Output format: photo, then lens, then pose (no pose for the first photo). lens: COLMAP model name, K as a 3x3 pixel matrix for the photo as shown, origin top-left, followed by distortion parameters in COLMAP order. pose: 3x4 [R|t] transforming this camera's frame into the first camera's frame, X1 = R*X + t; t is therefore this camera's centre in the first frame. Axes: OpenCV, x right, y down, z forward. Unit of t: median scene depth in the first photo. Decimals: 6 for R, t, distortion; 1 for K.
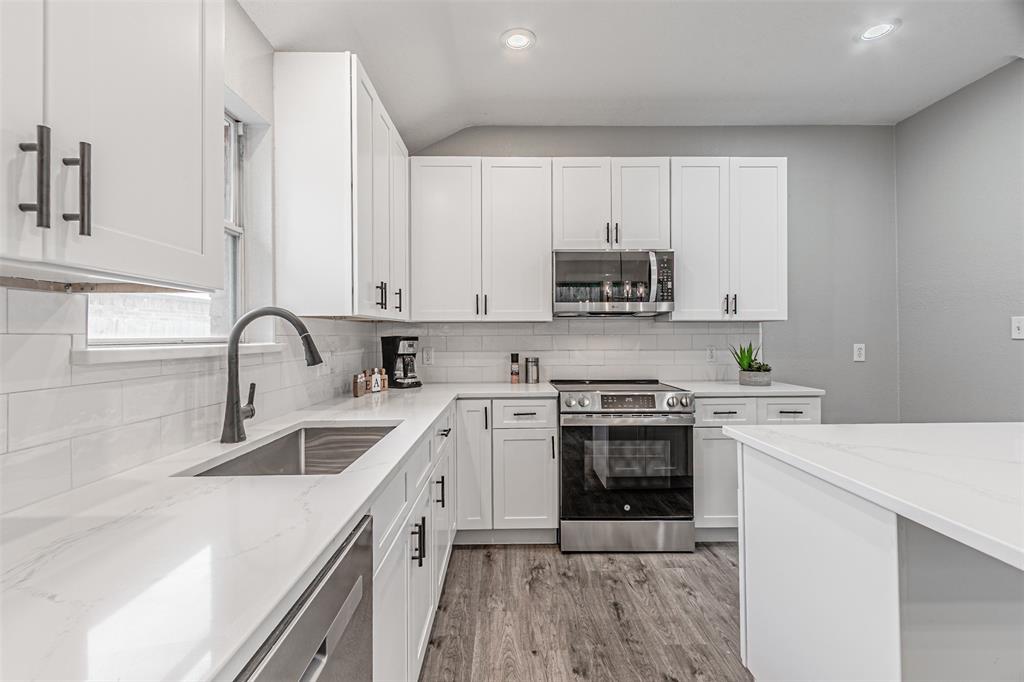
lens RADIAL K [[450.6, 0, 509.9], [0, 450.6, 331.8], [0, 0, 1]] dist [0.003118, 0.000212]
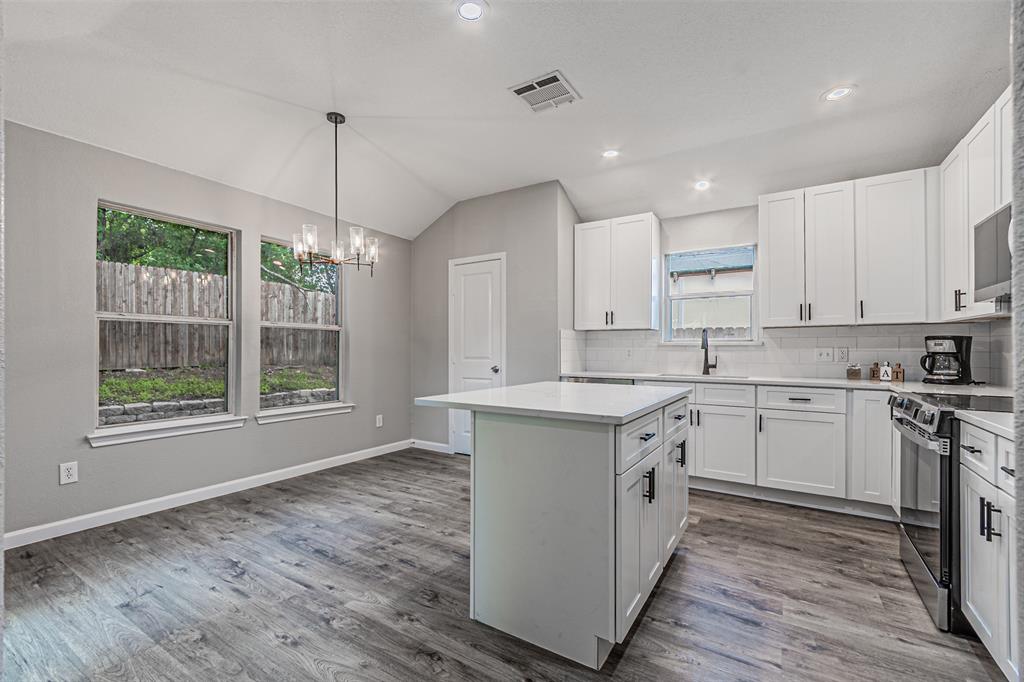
lens RADIAL K [[444.8, 0, 498.7], [0, 444.8, 346.4], [0, 0, 1]] dist [0.000126, -0.000302]
pose [[-0.555729, 0.002014, -0.831361, 1.257612], [0.010950, 0.999928, -0.004897, 0.029302], [0.831291, -0.011825, -0.555711, 0.738758]]
